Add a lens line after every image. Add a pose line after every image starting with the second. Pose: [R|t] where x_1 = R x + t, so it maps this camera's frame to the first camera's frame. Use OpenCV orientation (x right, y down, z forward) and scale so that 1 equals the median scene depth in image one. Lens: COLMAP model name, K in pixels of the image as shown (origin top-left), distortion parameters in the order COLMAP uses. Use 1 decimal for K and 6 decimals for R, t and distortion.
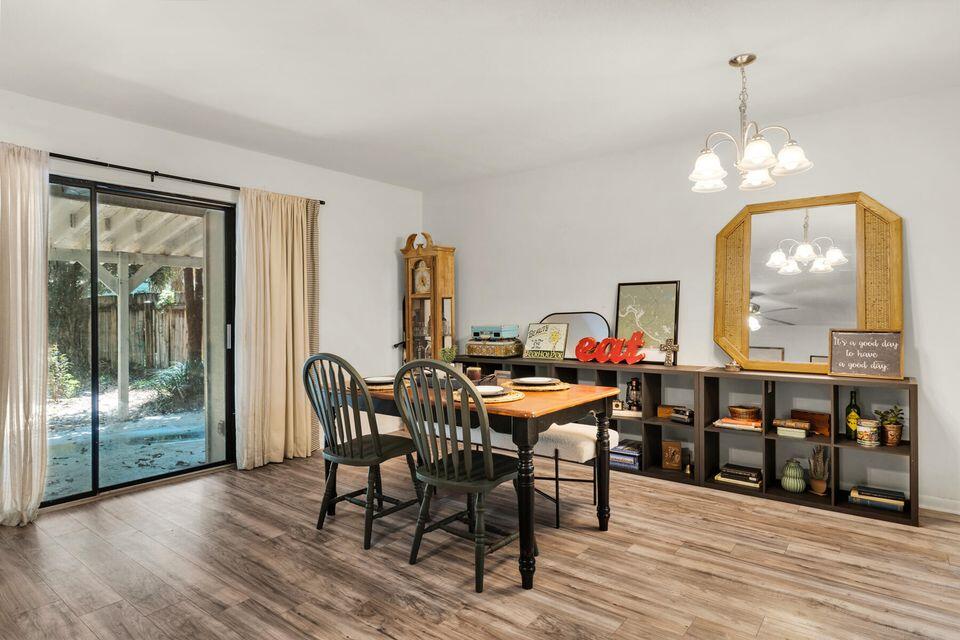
lens RADIAL K [[532.2, 0, 477.2], [0, 532.2, 313.8], [0, 0, 1]] dist [-0.001372, 0.001312]
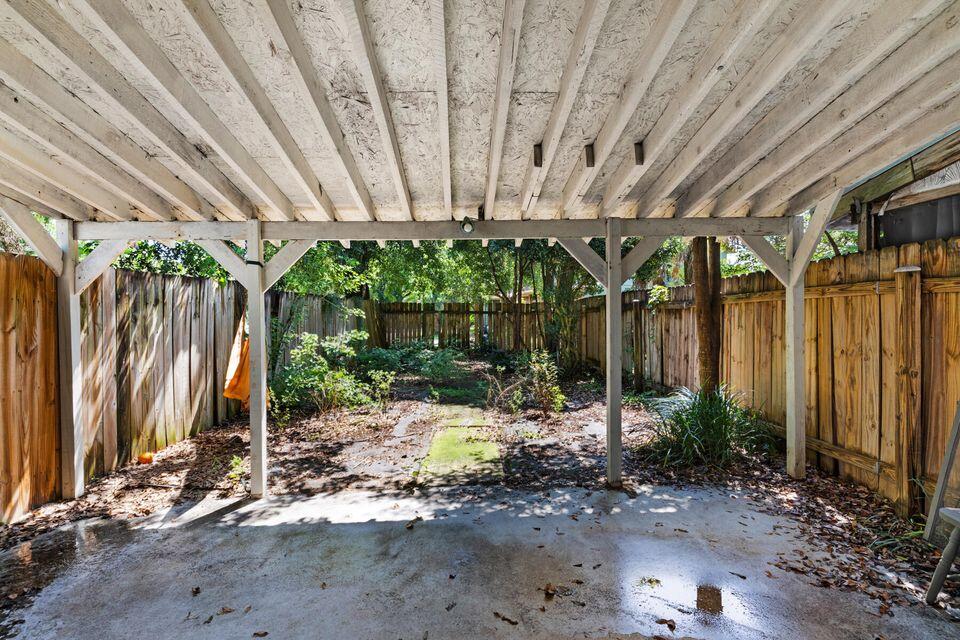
lens RADIAL K [[465.8, 0, 480.6], [0, 465.8, 316.1], [0, 0, 1]] dist [0.001603, -0.000769]
pose [[0.653249, 0.004353, -0.757130, -0.223198], [0.002837, 0.999962, 0.008197, -0.004099], [0.757138, -0.007503, 0.653212, 0.331238]]
